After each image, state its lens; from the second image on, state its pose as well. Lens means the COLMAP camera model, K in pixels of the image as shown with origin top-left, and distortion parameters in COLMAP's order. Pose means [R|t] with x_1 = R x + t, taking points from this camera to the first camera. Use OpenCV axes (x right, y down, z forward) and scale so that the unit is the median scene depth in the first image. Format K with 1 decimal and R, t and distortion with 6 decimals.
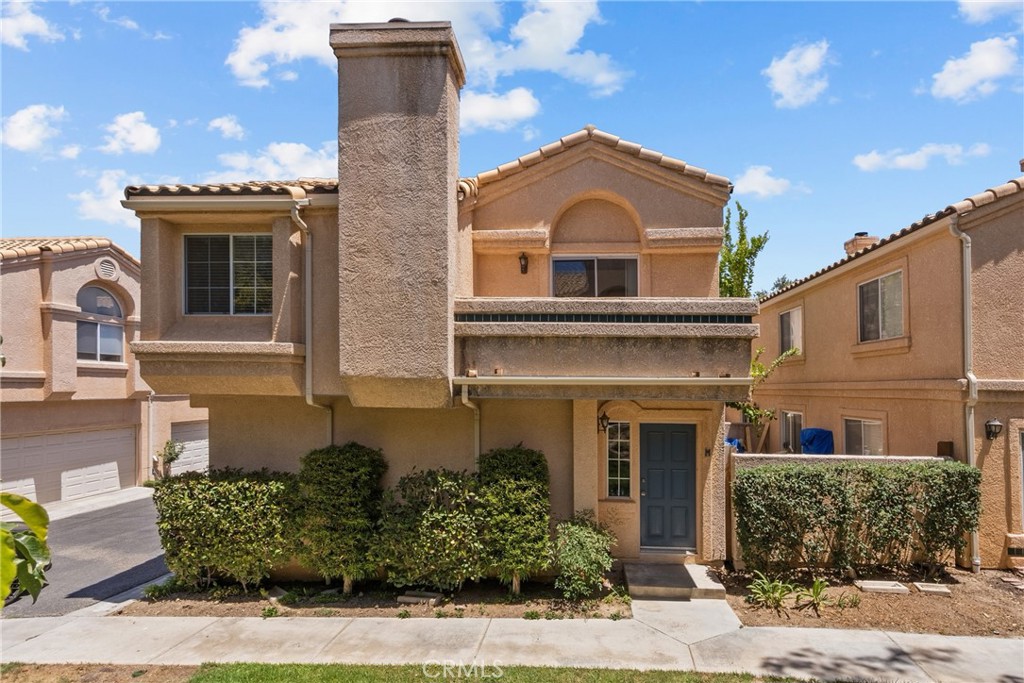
lens RADIAL K [[498.3, 0, 541.2], [0, 498.3, 373.1], [0, 0, 1]] dist [-0.005139, 0.000260]
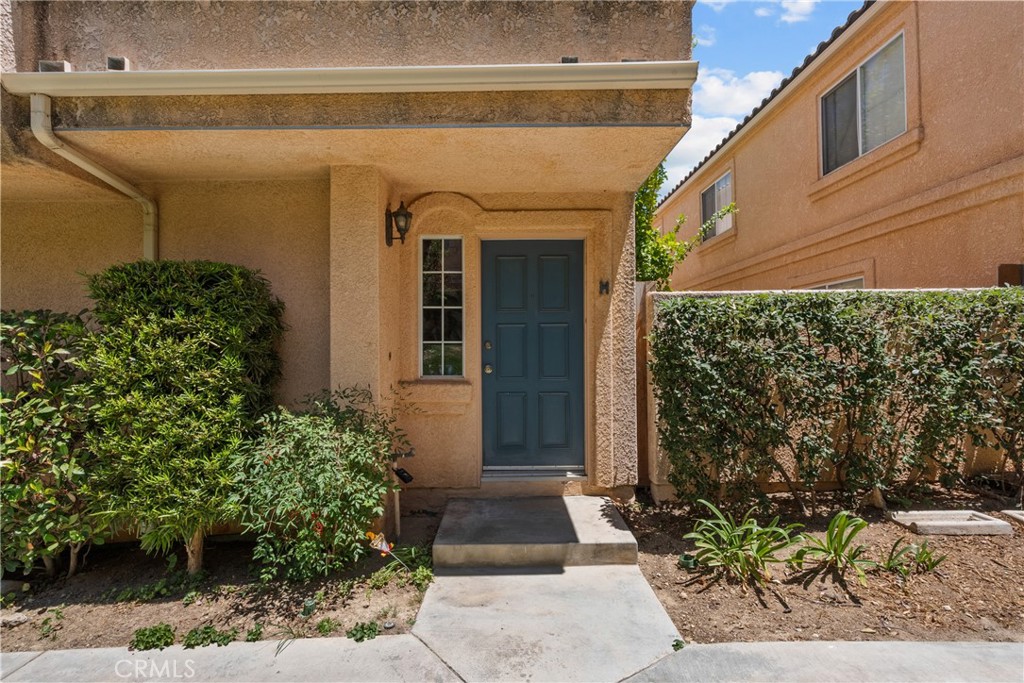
lens RADIAL K [[464.2, 0, 509.5], [0, 464.2, 346.2], [0, 0, 1]] dist [-0.005810, 0.002400]
pose [[0.996274, -0.014241, 0.085063, 0.213055], [0.011822, 0.999513, 0.028872, 0.232619], [-0.085433, -0.027759, 0.995957, 0.573148]]
